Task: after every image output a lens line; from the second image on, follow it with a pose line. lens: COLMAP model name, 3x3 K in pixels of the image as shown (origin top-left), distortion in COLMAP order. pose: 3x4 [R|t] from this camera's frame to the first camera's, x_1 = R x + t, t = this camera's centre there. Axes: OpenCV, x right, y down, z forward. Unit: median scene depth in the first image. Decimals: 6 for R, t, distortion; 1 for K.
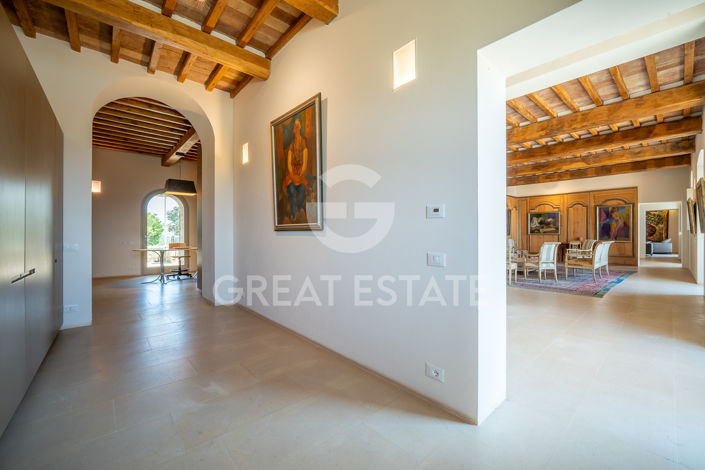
lens RADIAL K [[285.6, 0, 353.7], [0, 285.6, 233.9], [0, 0, 1]] dist [-0.003351, -0.000611]
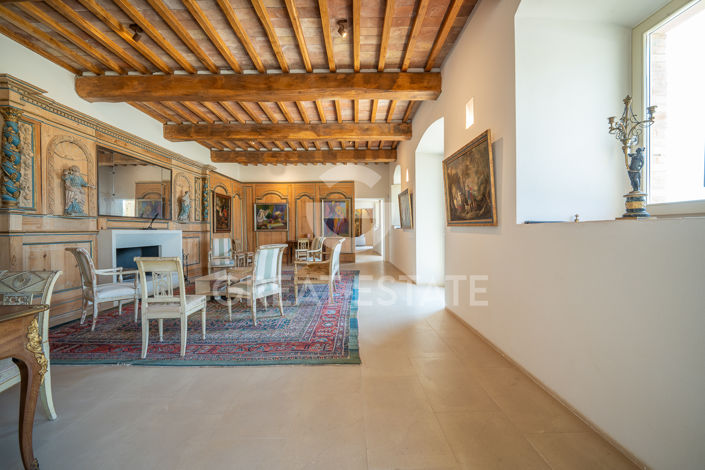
lens RADIAL K [[285.6, 0, 354.6], [0, 285.6, 235.3], [0, 0, 1]] dist [-0.003351, -0.000611]
pose [[0.660326, -0.017135, 0.750784, 0.224898], [0.005259, 0.999821, 0.018193, 0.001232], [-0.750961, -0.008065, 0.660298, 0.302926]]
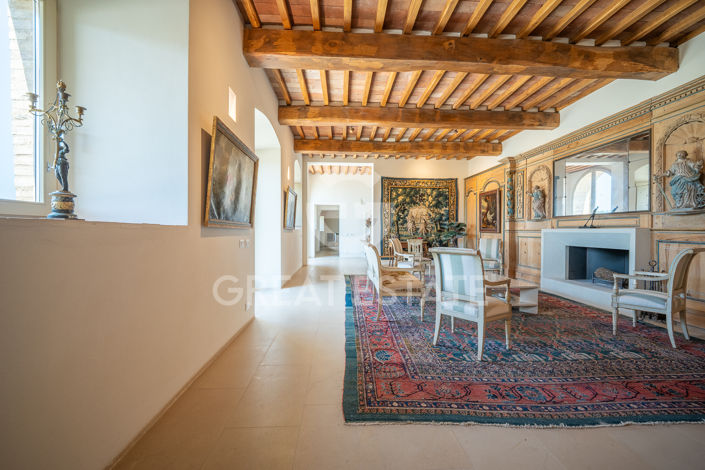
lens RADIAL K [[285.6, 0, 351.7], [0, 285.6, 232.9], [0, 0, 1]] dist [-0.003351, -0.000611]
pose [[-0.627966, 0.004268, -0.778229, 0.873439], [0.000130, 0.999986, 0.005380, 0.003105], [0.778241, 0.003277, -0.627958, 0.855964]]
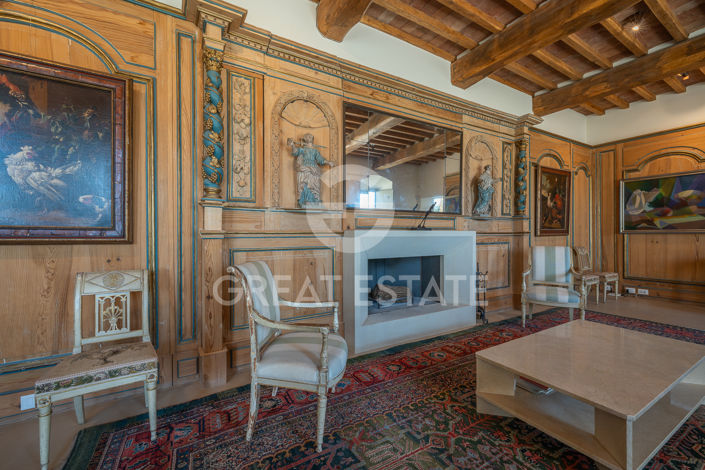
lens RADIAL K [[285.6, 0, 351.9], [0, 285.6, 234.0], [0, 0, 1]] dist [-0.003351, -0.000611]
pose [[0.980838, -0.001405, -0.194820, 0.342082], [0.002327, 0.999987, 0.004505, 0.001162], [0.194812, -0.004872, 0.980829, 0.570368]]
